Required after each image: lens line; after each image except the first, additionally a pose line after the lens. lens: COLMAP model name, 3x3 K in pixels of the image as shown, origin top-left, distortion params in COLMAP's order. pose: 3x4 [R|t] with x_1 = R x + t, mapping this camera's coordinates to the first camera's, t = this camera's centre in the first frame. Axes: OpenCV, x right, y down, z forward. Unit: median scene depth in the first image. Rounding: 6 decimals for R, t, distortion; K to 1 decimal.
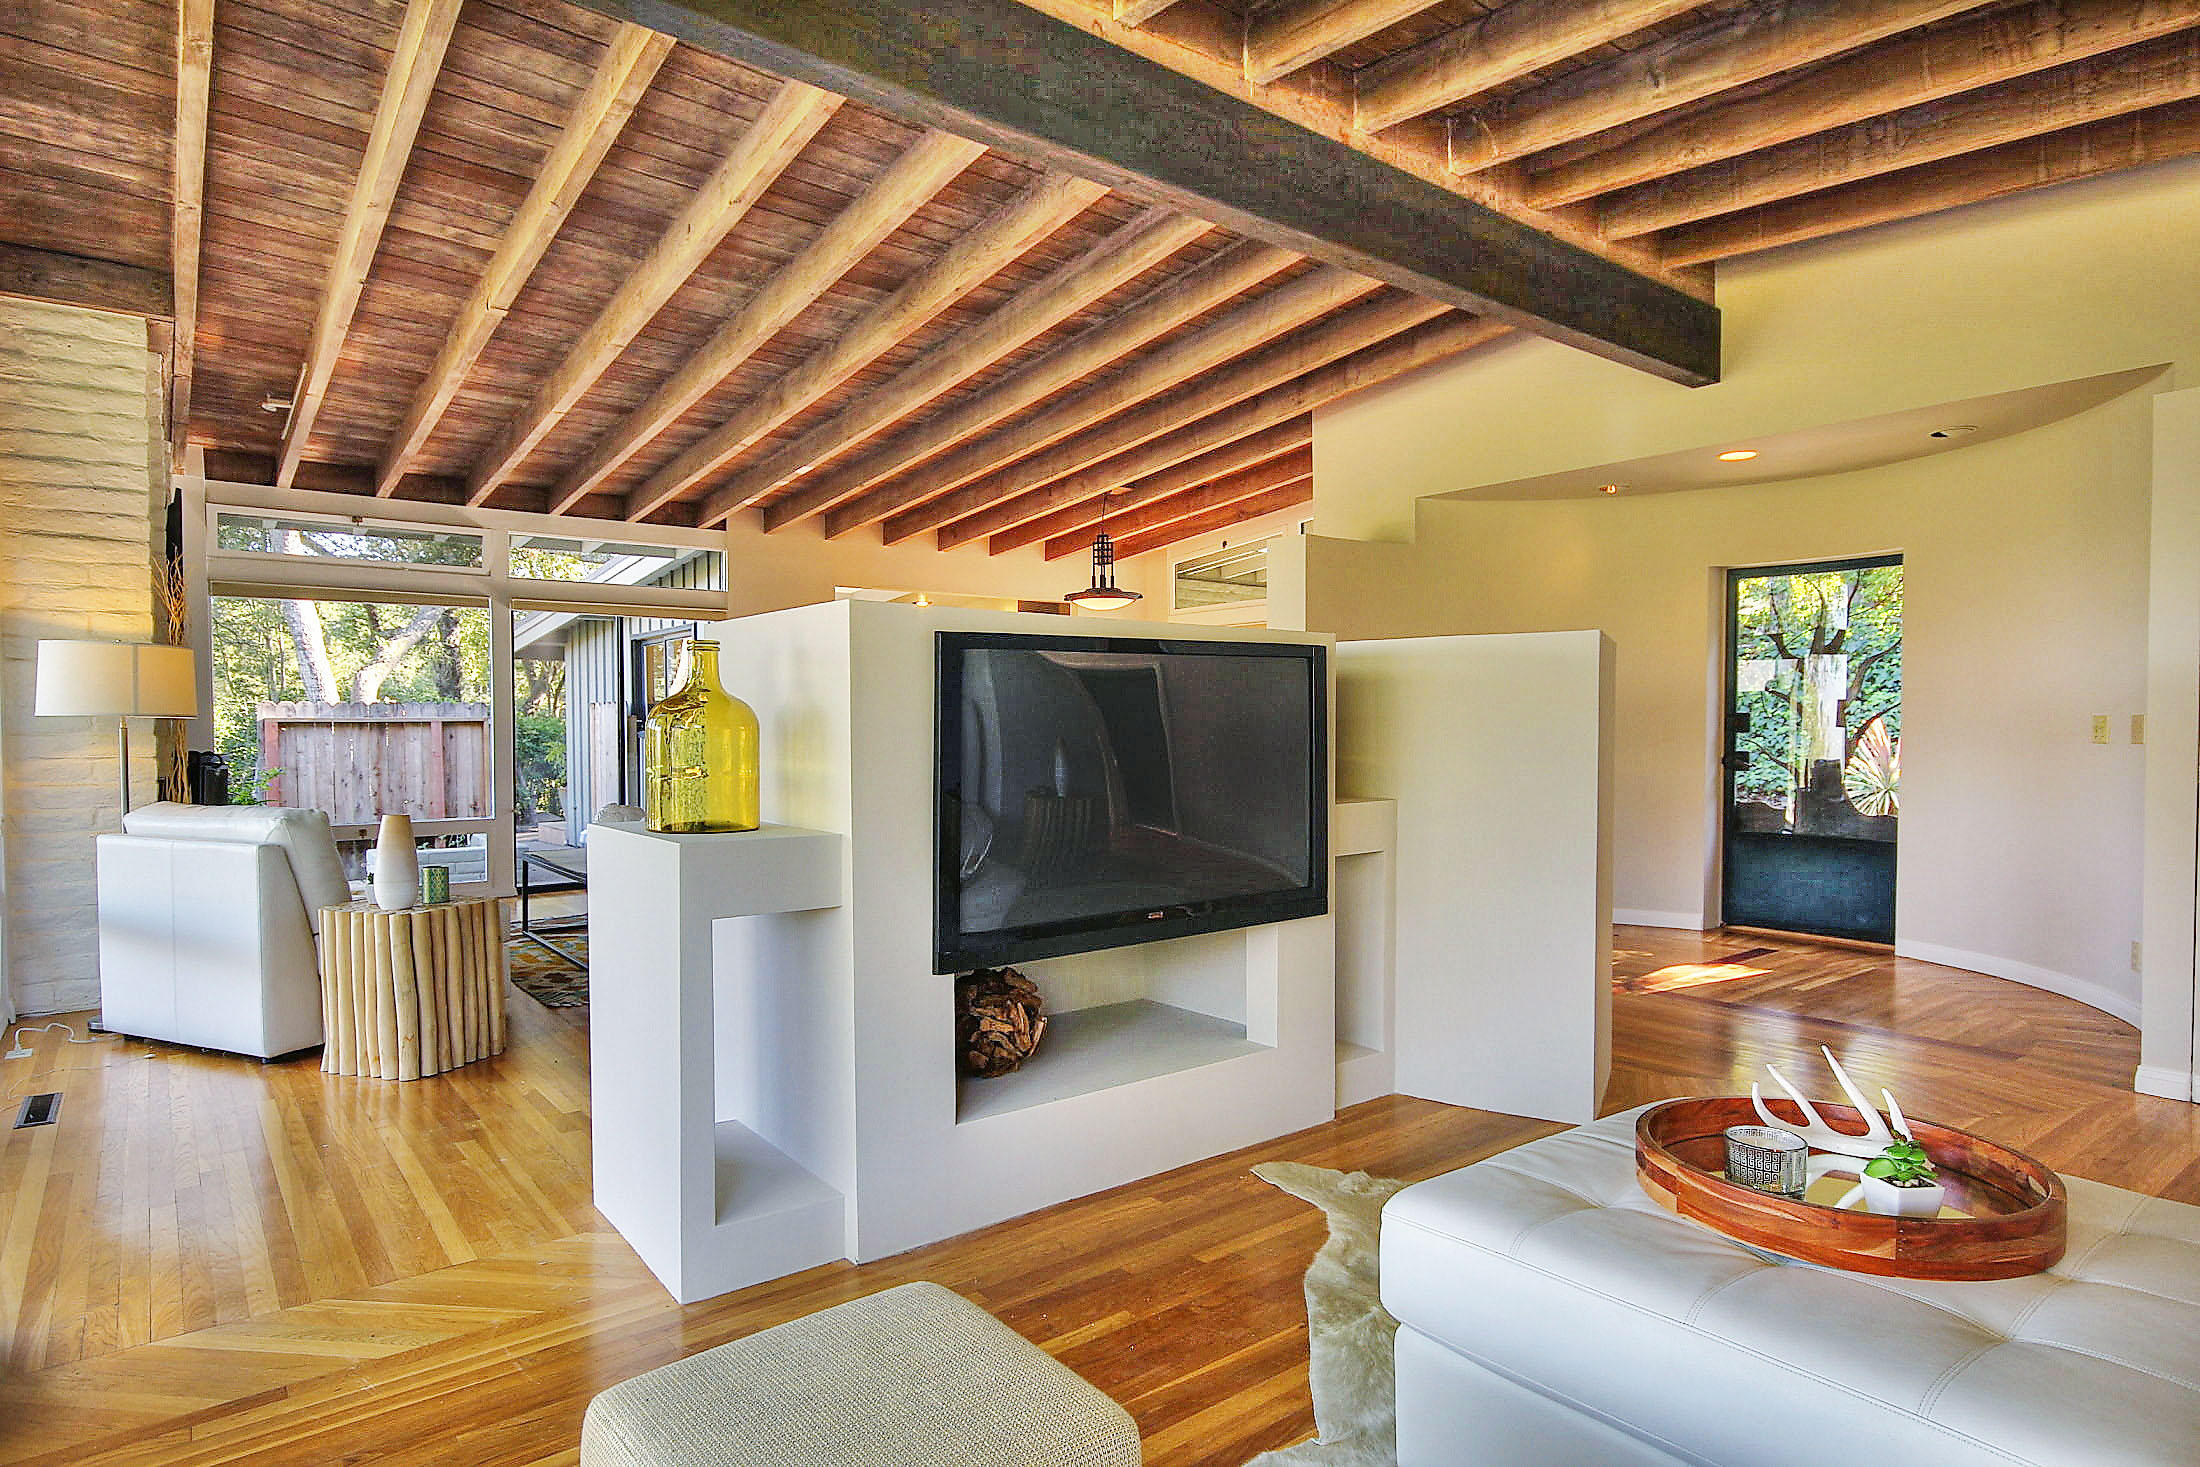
lens RADIAL K [[1157.7, 0, 1103.2], [0, 1157.7, 740.3], [0, 0, 1]] dist [0.008321, 0.002425]
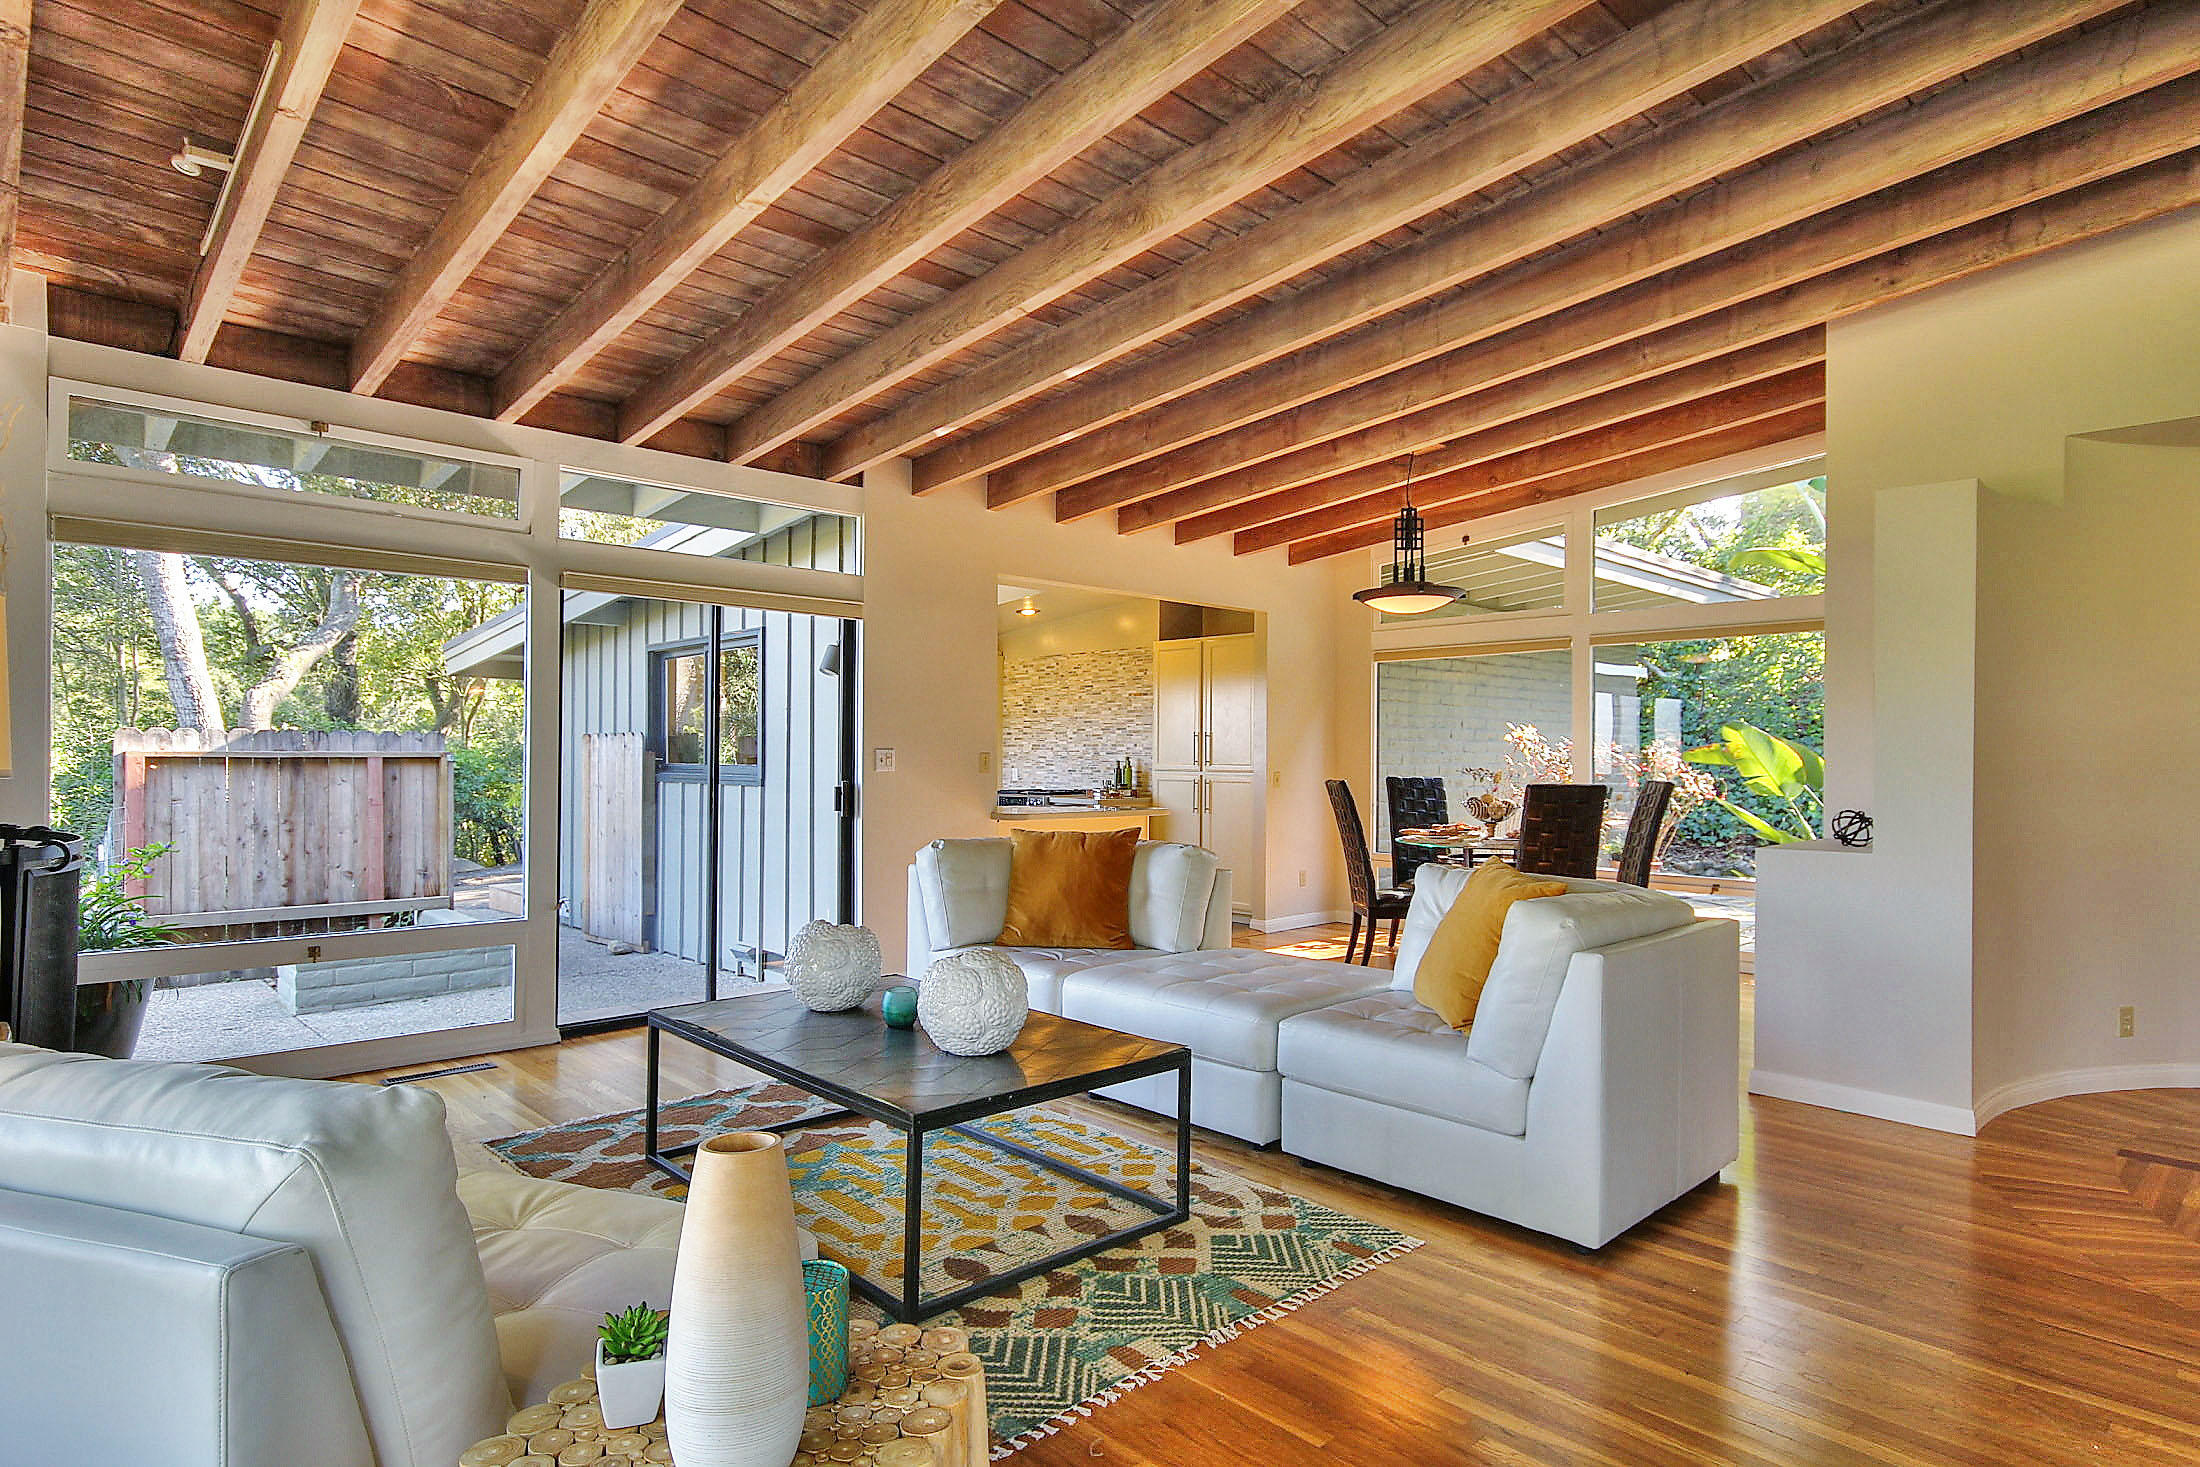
lens RADIAL K [[1126.3, 0, 1091.2], [0, 1126.3, 744.0], [0, 0, 1]] dist [0.013192, -0.003997]
pose [[0.995688, 0.010897, 0.092119, -0.268883], [-0.008430, 0.999596, -0.027131, -0.013037], [-0.092377, 0.026237, 0.995378, 0.349150]]
